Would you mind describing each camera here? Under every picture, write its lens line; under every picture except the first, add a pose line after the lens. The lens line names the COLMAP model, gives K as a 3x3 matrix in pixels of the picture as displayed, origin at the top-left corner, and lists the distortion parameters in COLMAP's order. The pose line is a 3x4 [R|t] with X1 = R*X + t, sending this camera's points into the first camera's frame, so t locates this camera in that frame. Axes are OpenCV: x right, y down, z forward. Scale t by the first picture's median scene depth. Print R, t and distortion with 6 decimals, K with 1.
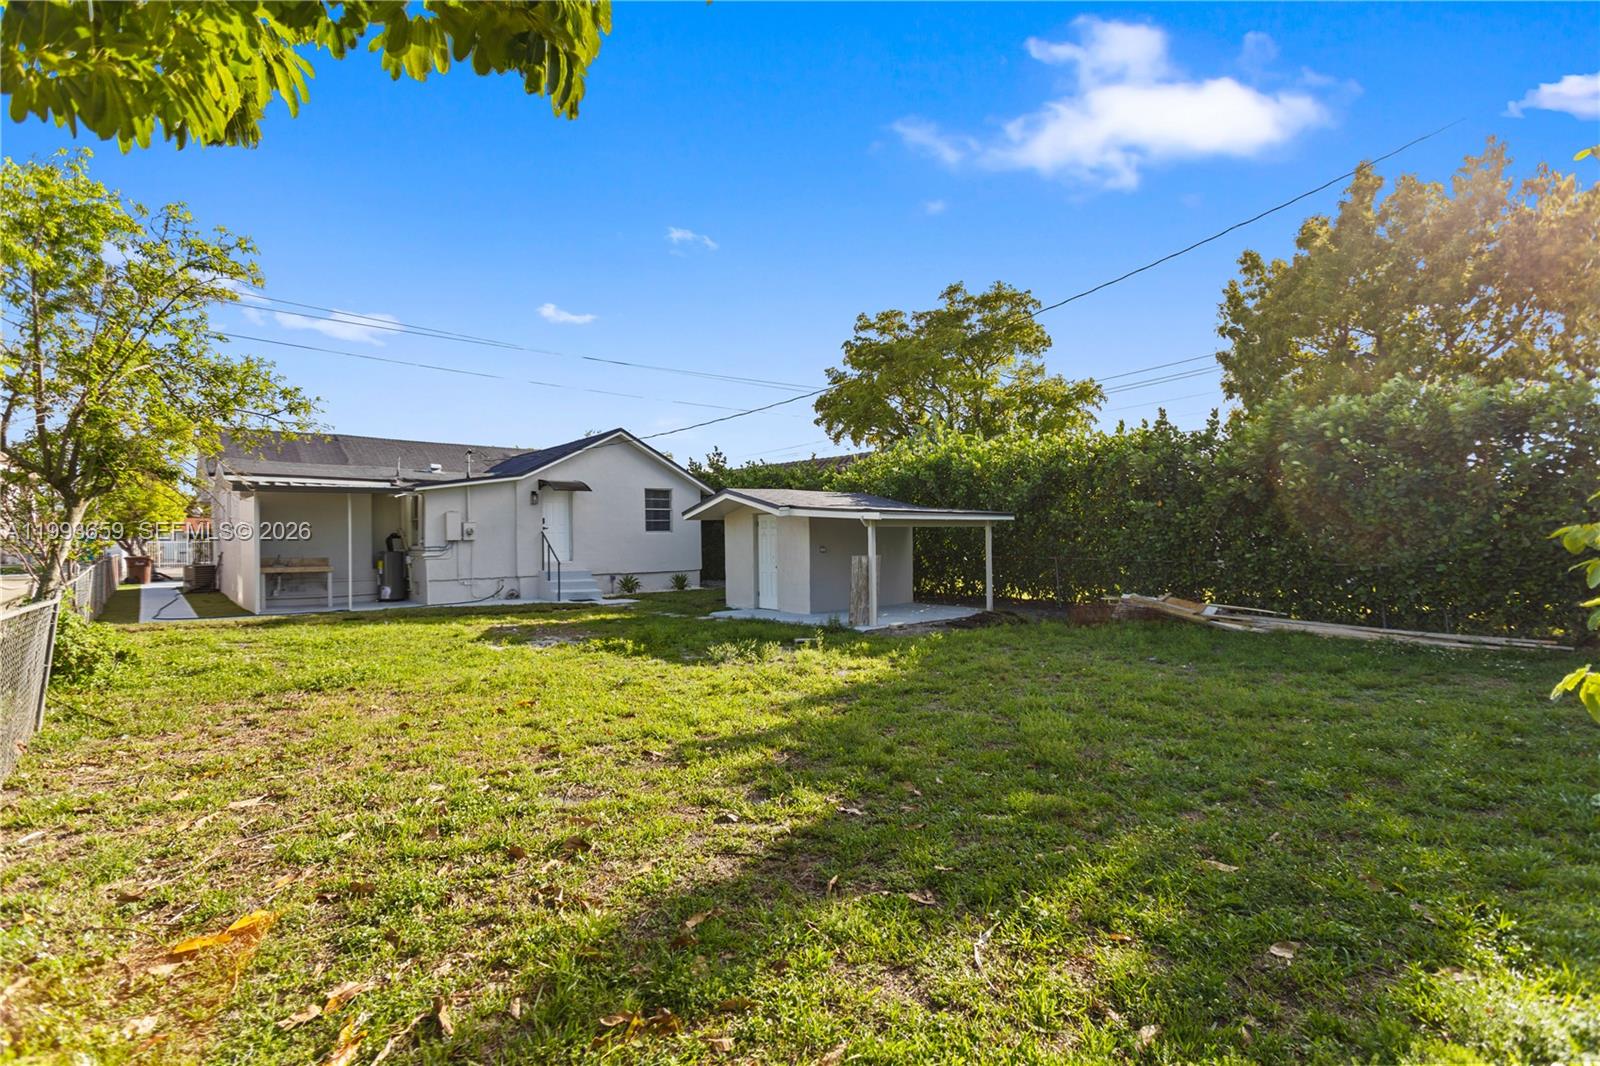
lens RADIAL K [[762.8, 0, 805.9], [0, 762.8, 529.5], [0, 0, 1]] dist [-0.000548, 0.001403]
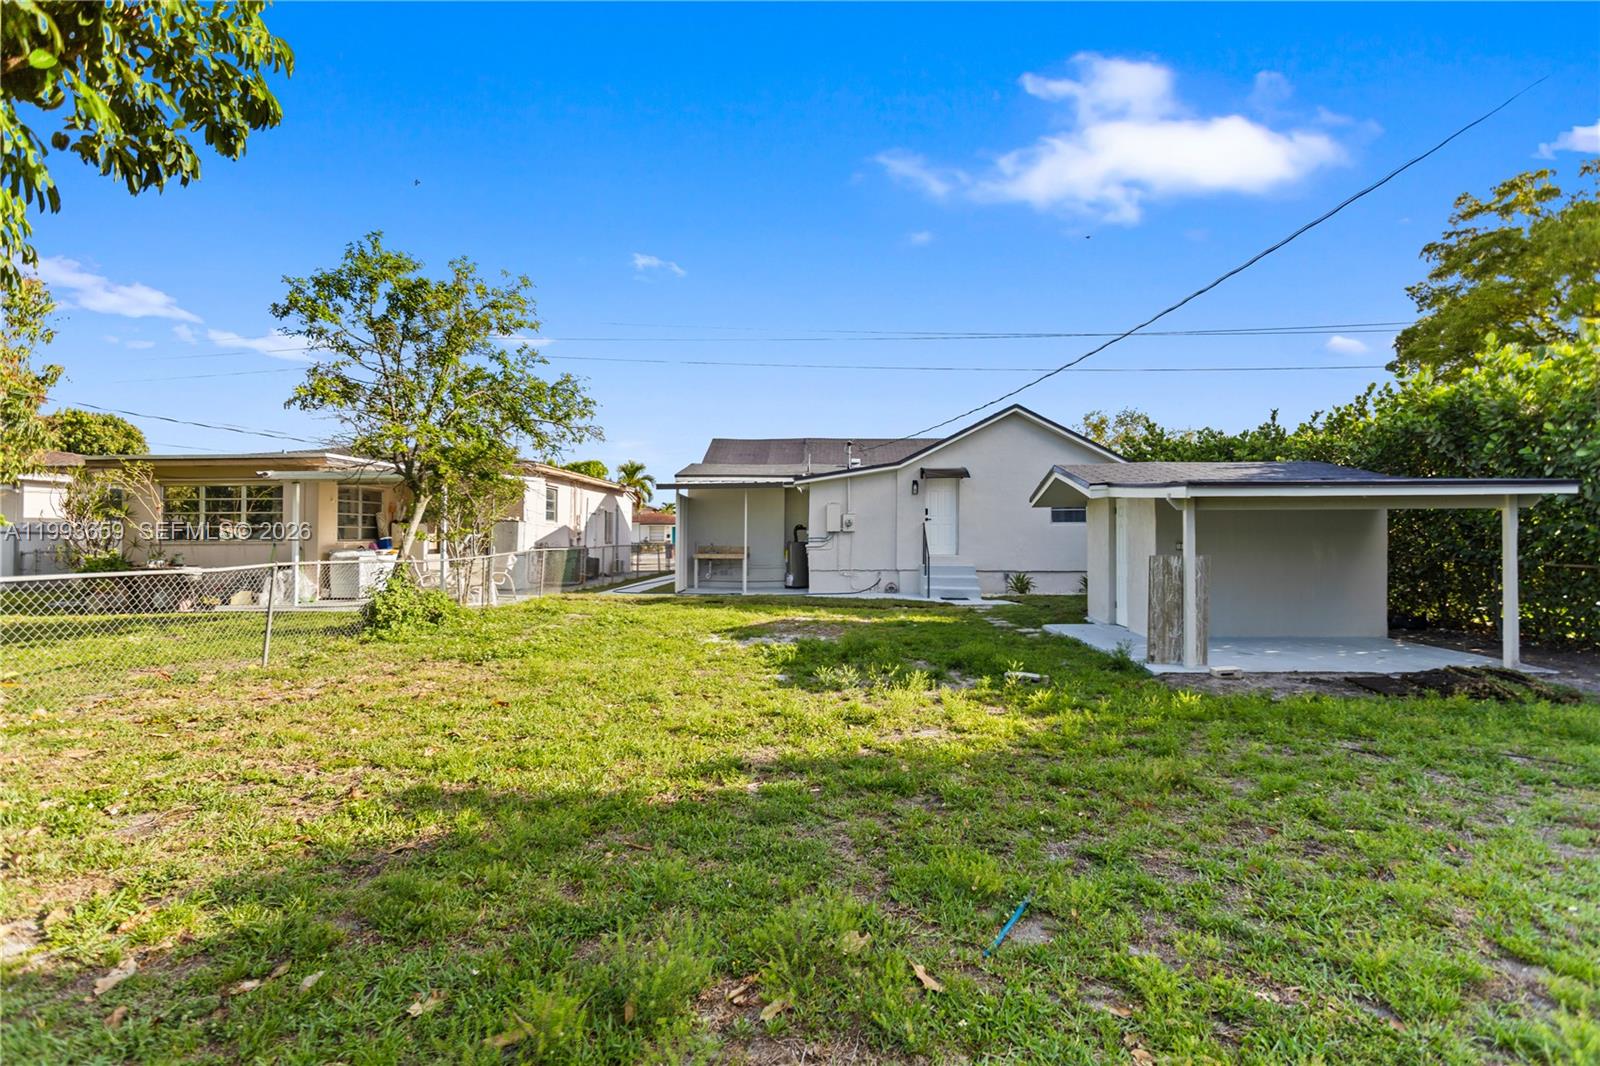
lens RADIAL K [[762.8, 0, 805.9], [0, 762.8, 529.5], [0, 0, 1]] dist [-0.000548, 0.001403]
pose [[0.731824, 0.000545, -0.681493, 0.200727], [0.004060, 0.999978, 0.005160, 0.005809], [0.681481, -0.006543, 0.731806, 0.227402]]
